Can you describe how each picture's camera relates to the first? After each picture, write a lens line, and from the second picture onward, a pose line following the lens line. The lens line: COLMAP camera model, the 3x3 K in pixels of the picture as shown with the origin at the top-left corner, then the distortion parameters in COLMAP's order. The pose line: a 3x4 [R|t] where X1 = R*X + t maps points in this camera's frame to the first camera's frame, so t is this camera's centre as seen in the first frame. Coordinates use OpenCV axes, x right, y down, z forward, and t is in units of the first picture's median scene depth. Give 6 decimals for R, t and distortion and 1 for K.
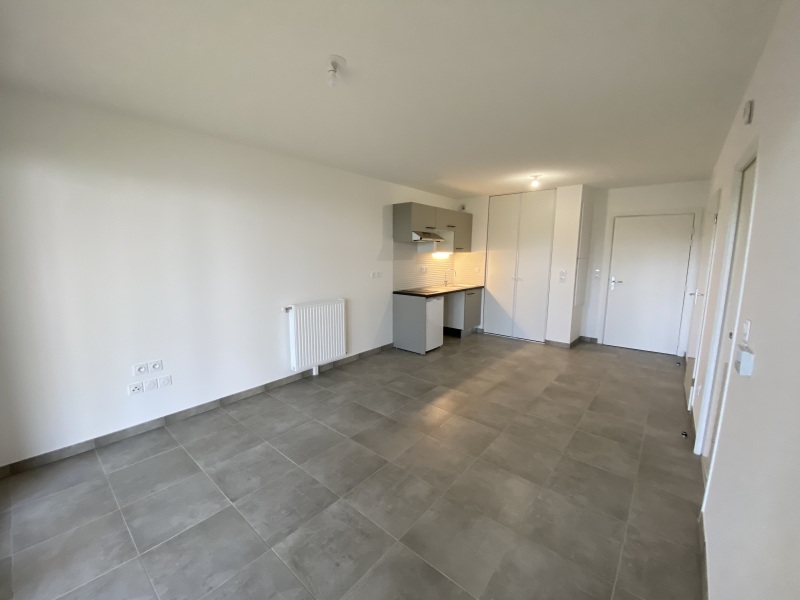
lens RADIAL K [[319.0, 0, 396.3], [0, 319.0, 300.2], [0, 0, 1]] dist [0.025184, -0.020022]
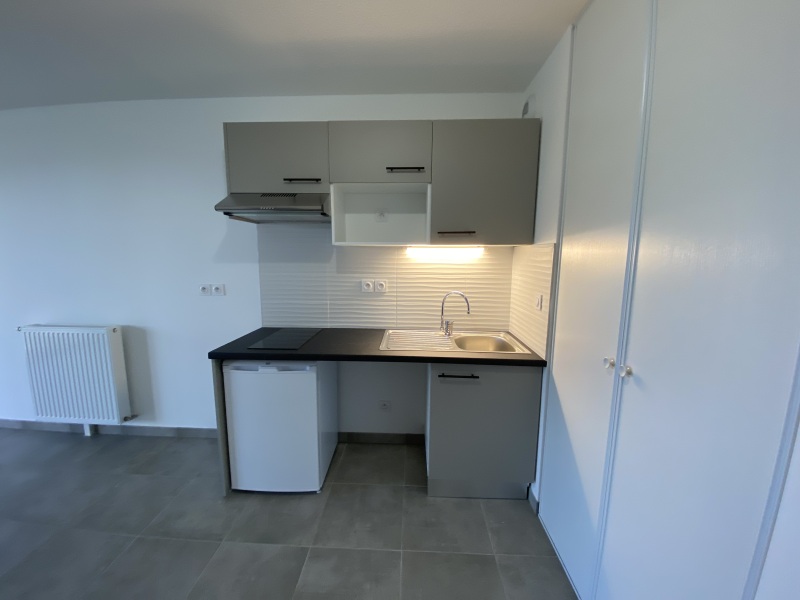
lens RADIAL K [[319.0, 0, 396.3], [0, 319.0, 300.2], [0, 0, 1]] dist [0.025184, -0.020022]
pose [[0.618628, 0.108640, -0.778137, 0.537970], [-0.118587, 0.991959, 0.044214, -0.124861], [0.776683, 0.064925, 0.626537, 0.934804]]
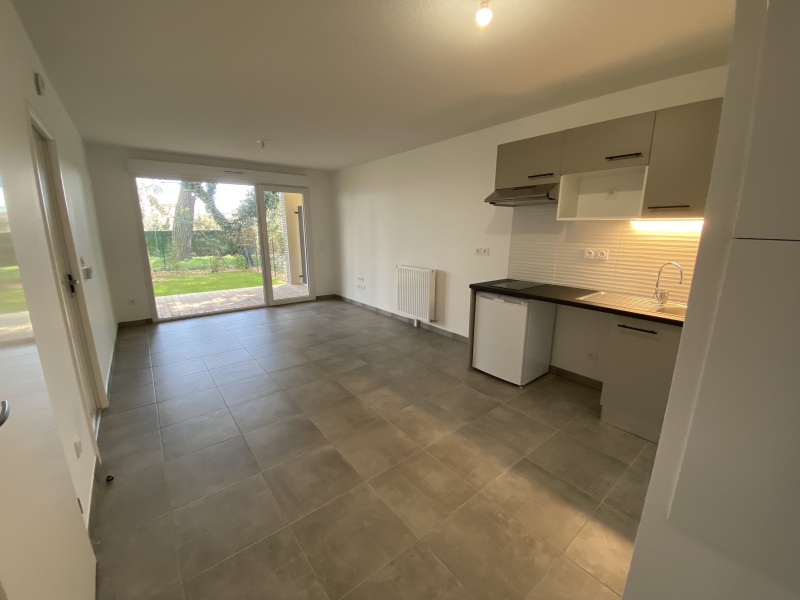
lens RADIAL K [[319.0, 0, 396.3], [0, 319.0, 300.2], [0, 0, 1]] dist [0.025184, -0.020022]
pose [[-0.184606, 0.210213, -0.960068, 0.805108], [-0.148020, 0.959768, 0.238610, -0.125988], [0.971602, 0.186158, -0.146063, 0.959247]]
